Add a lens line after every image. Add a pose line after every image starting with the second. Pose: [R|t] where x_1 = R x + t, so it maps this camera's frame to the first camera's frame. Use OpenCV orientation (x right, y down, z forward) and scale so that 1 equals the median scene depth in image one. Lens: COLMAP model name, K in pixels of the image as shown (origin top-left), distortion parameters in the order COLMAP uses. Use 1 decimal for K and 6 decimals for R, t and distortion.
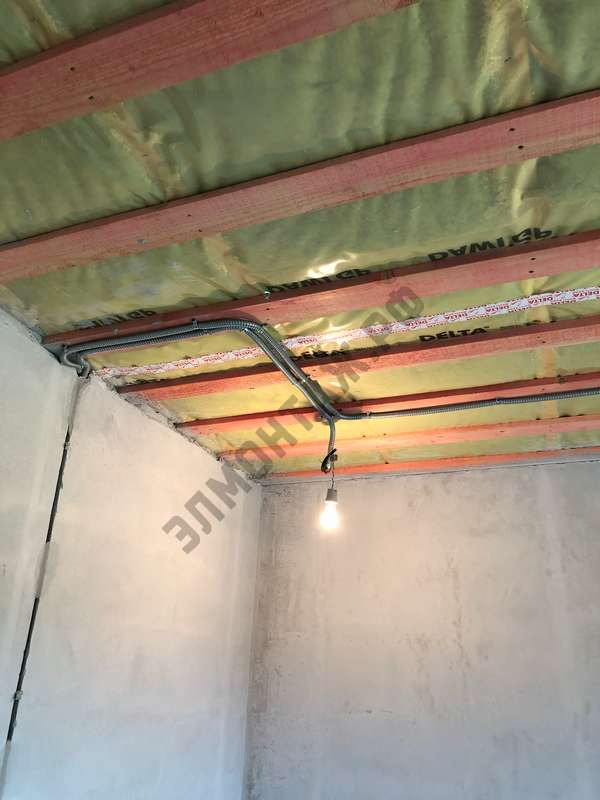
lens RADIAL K [[657.4, 0, 297.4], [0, 657.4, 397.5], [0, 0, 1]] dist [0.007792, 0.003784]
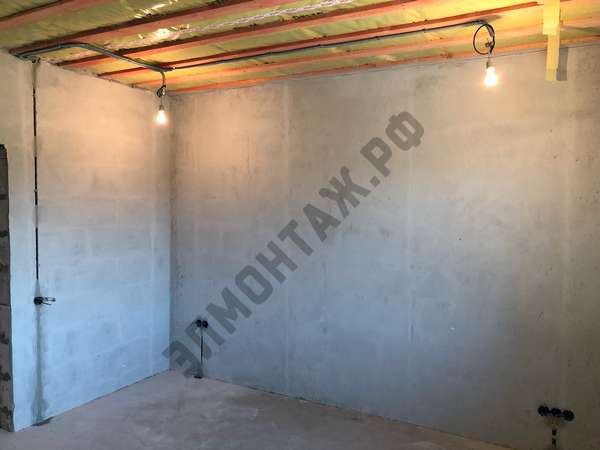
lens RADIAL K [[493.1, 0, 302.0], [0, 493.1, 223.8], [0, 0, 1]] dist [0.007792, 0.003784]
pose [[0.992604, -0.021689, -0.119444, 0.634372], [0.072206, 0.896428, 0.437268, -0.174407], [0.097589, -0.442659, 0.891364, -0.554997]]
